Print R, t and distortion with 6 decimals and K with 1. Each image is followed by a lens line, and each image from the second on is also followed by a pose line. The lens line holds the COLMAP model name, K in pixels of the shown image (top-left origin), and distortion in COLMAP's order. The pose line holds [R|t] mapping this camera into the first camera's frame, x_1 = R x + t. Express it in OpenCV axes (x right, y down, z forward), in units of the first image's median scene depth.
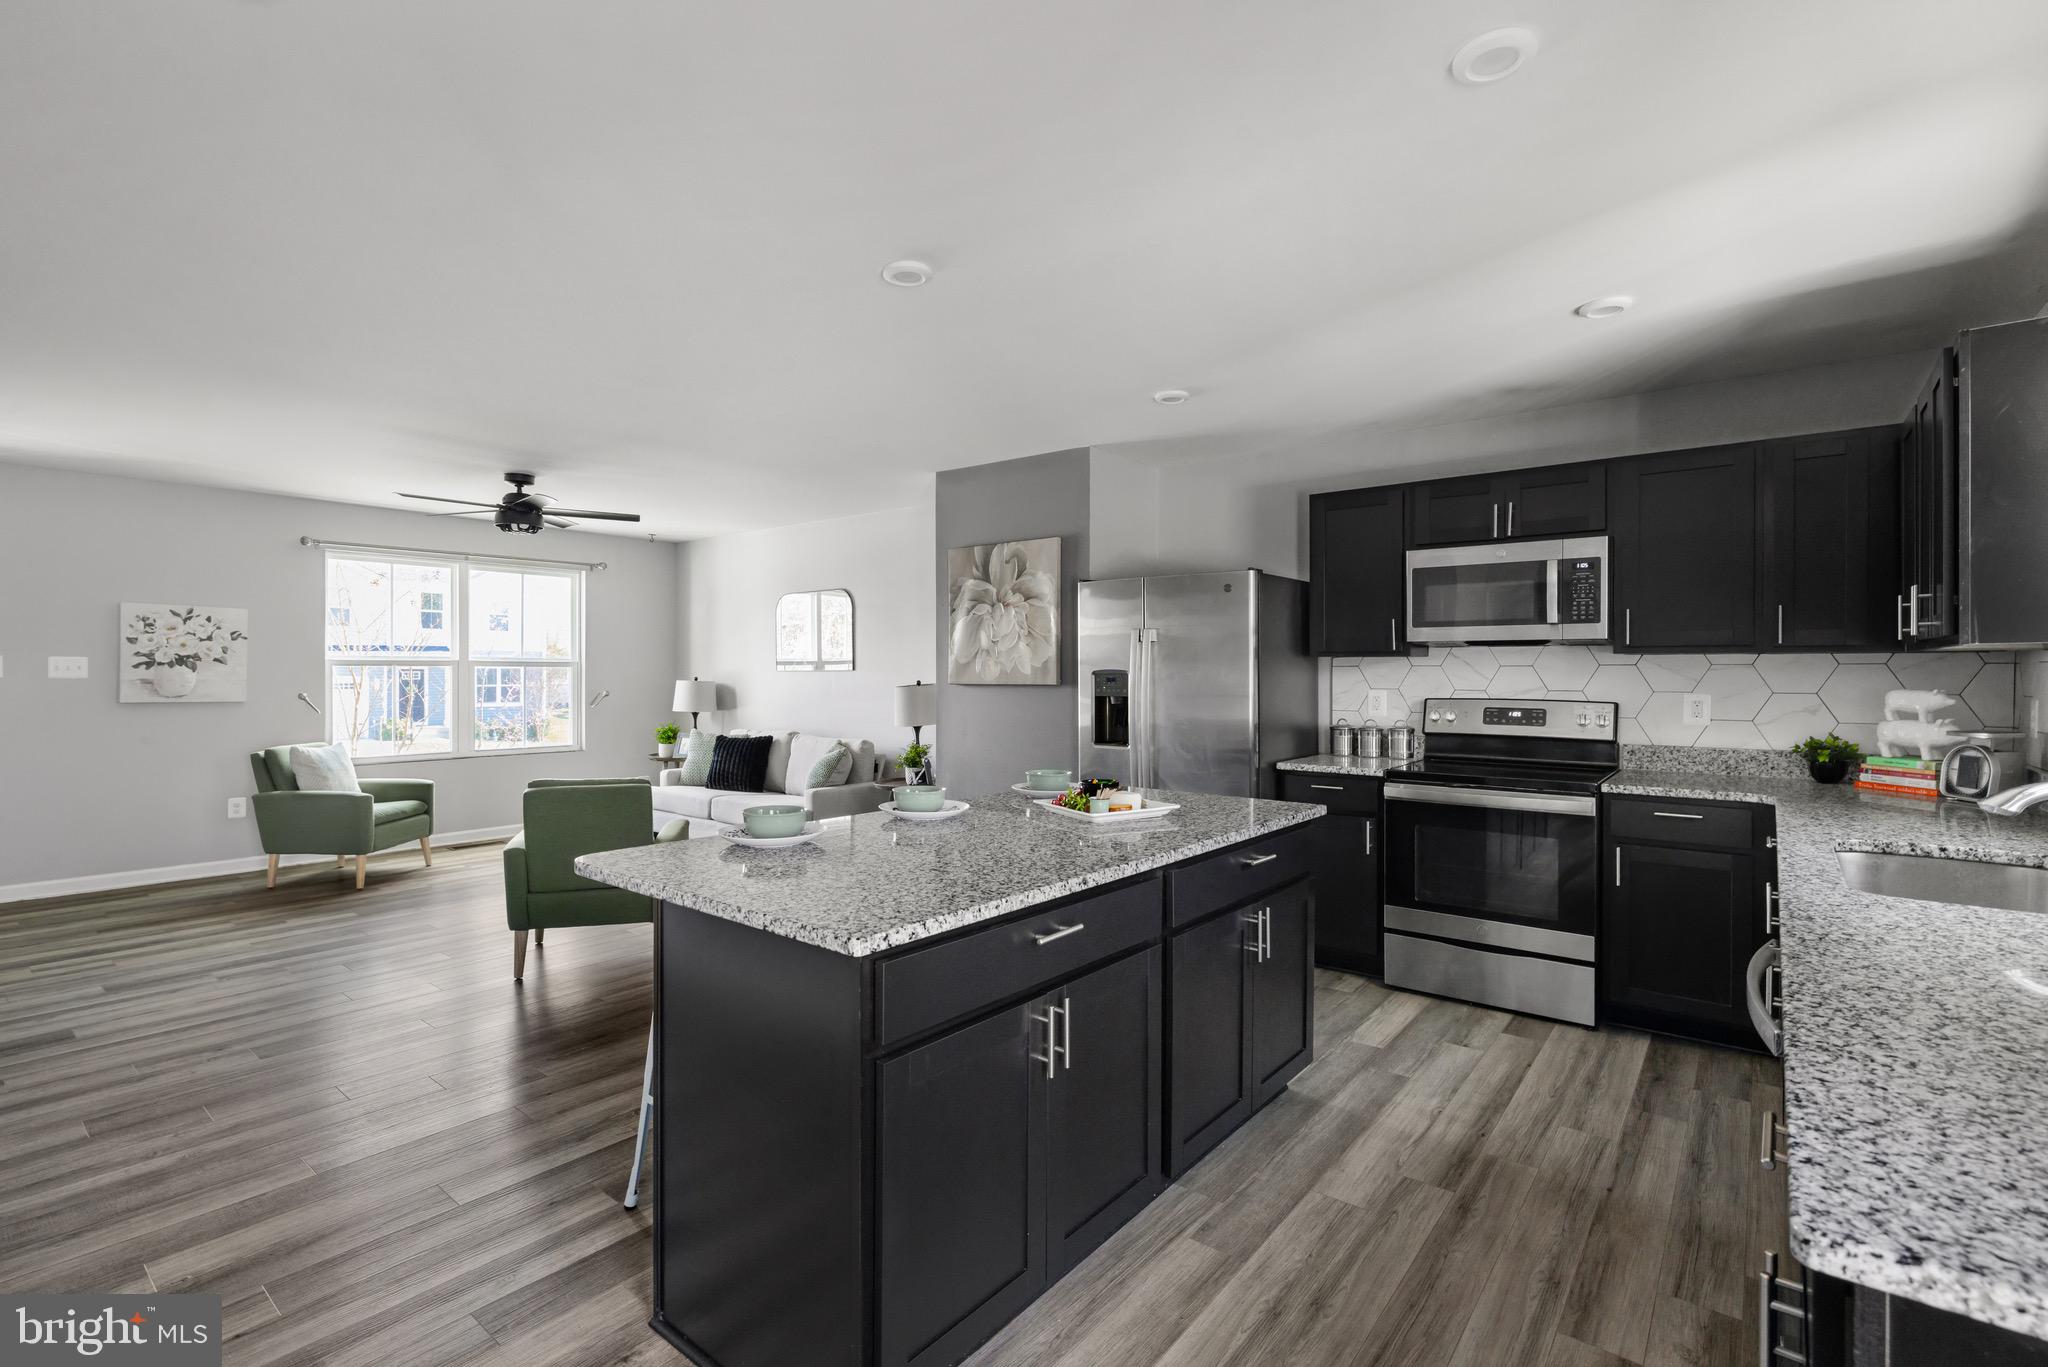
lens RADIAL K [[932.3, 0, 1023.3], [0, 932.3, 671.1], [0, 0, 1]] dist [-0.005382, 0.000303]
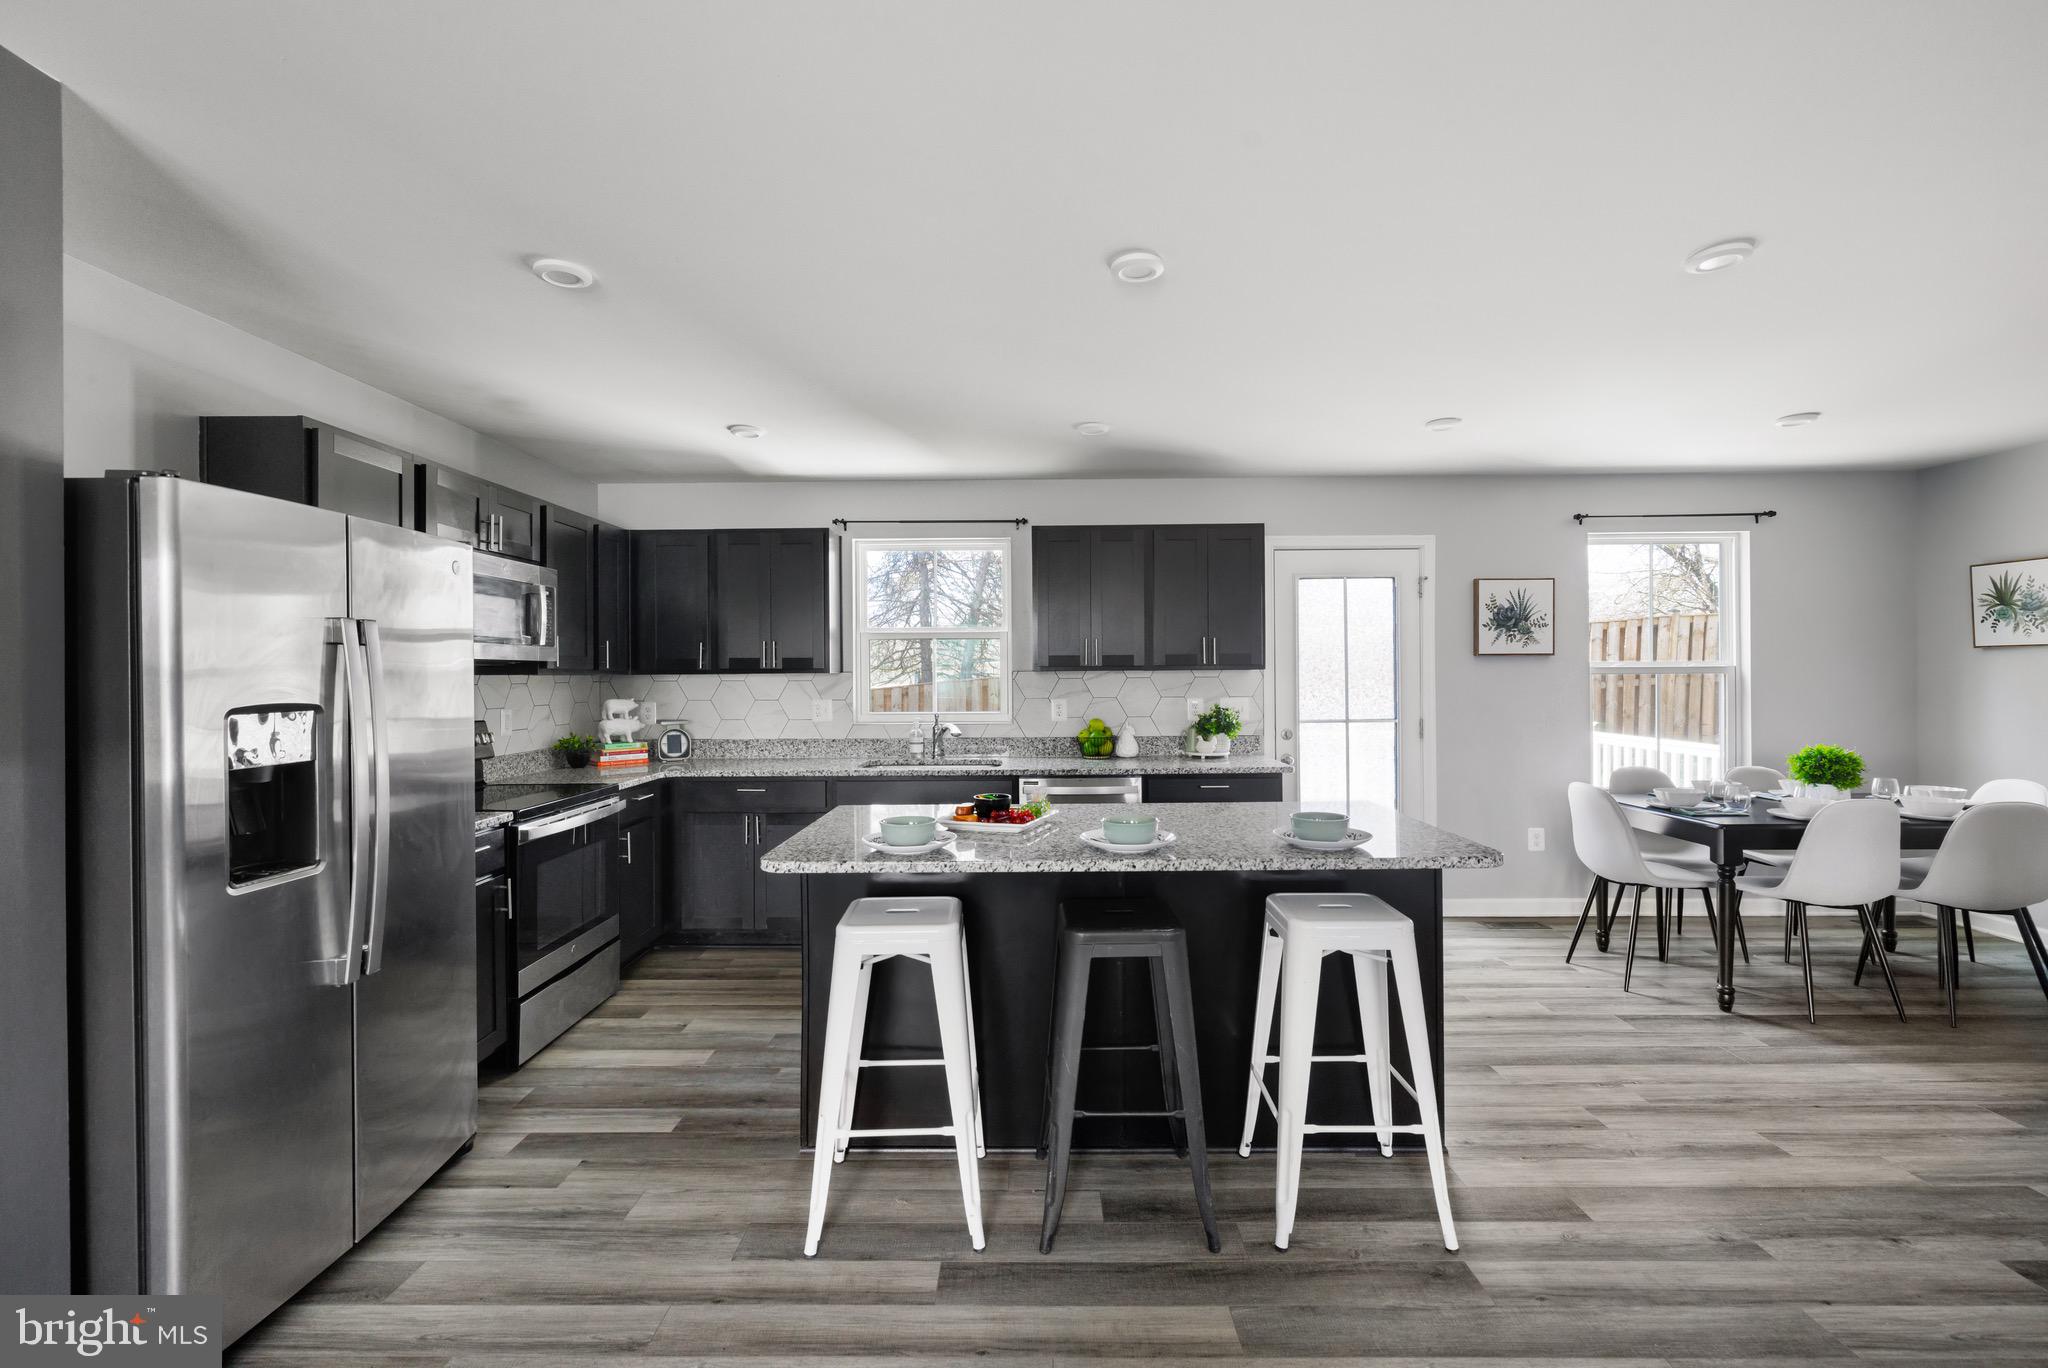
lens RADIAL K [[876.0, 0, 1022.9], [0, 876.0, 674.9], [0, 0, 1]] dist [0.001453, 0.000185]
pose [[-0.613524, 0.003508, 0.789668, -0.517983], [0.007450, 0.999971, 0.001346, -0.013996], [-0.789641, 0.006709, -0.613533, 1.131297]]
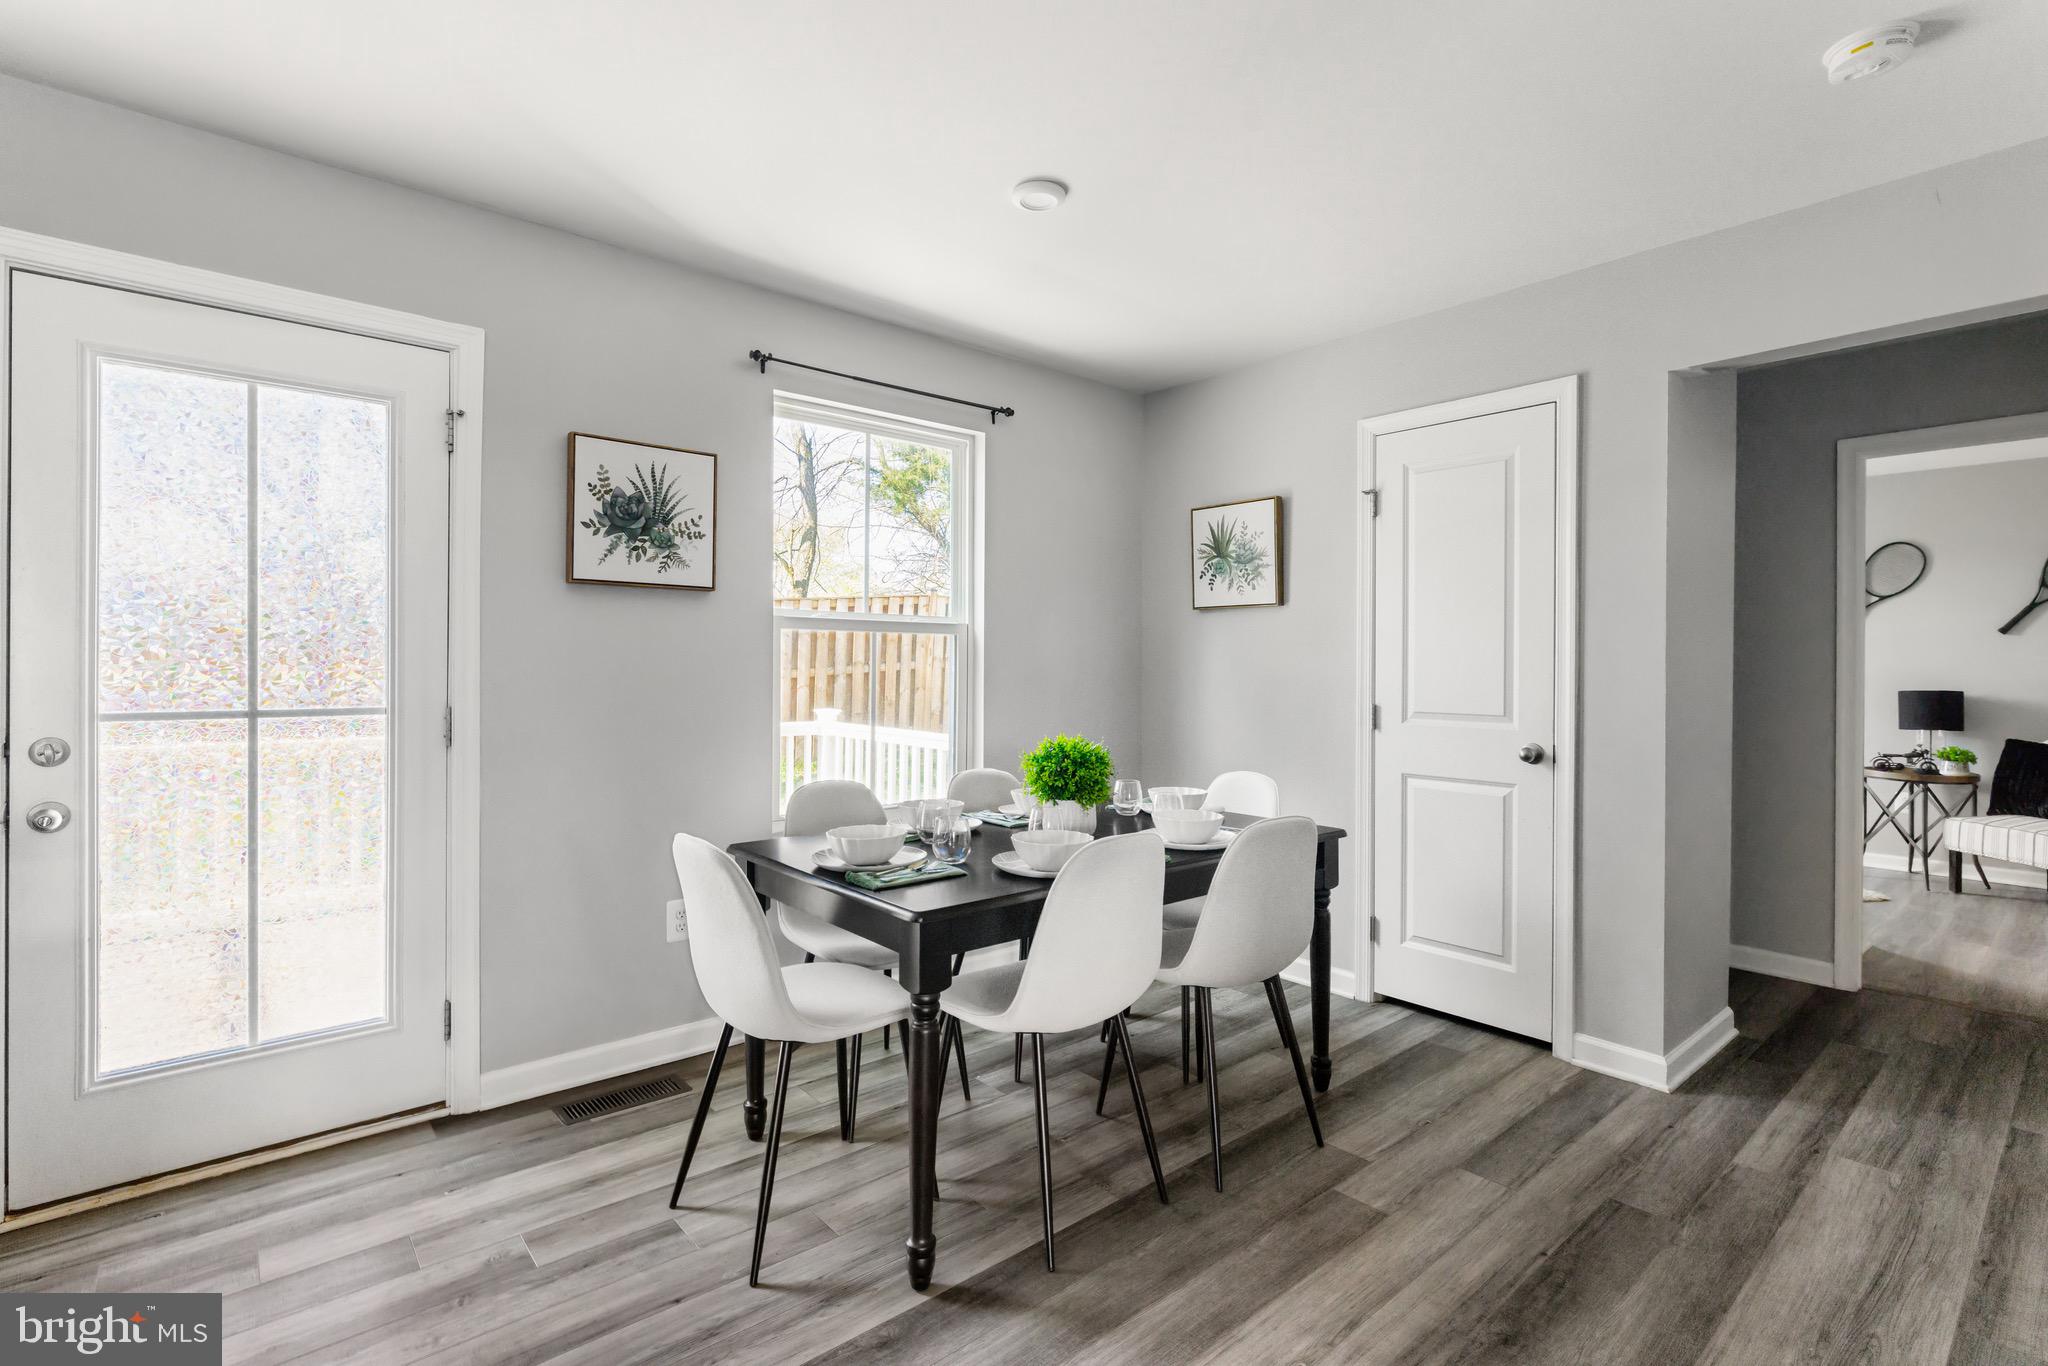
lens RADIAL K [[932.3, 0, 1023.3], [0, 932.3, 670.6], [0, 0, 1]] dist [-0.005382, 0.000303]
pose [[-0.981728, -0.009443, 0.190057, -0.383025], [-0.008431, 0.999946, 0.006129, 0.023934], [-0.190105, 0.004415, -0.981754, 0.448820]]
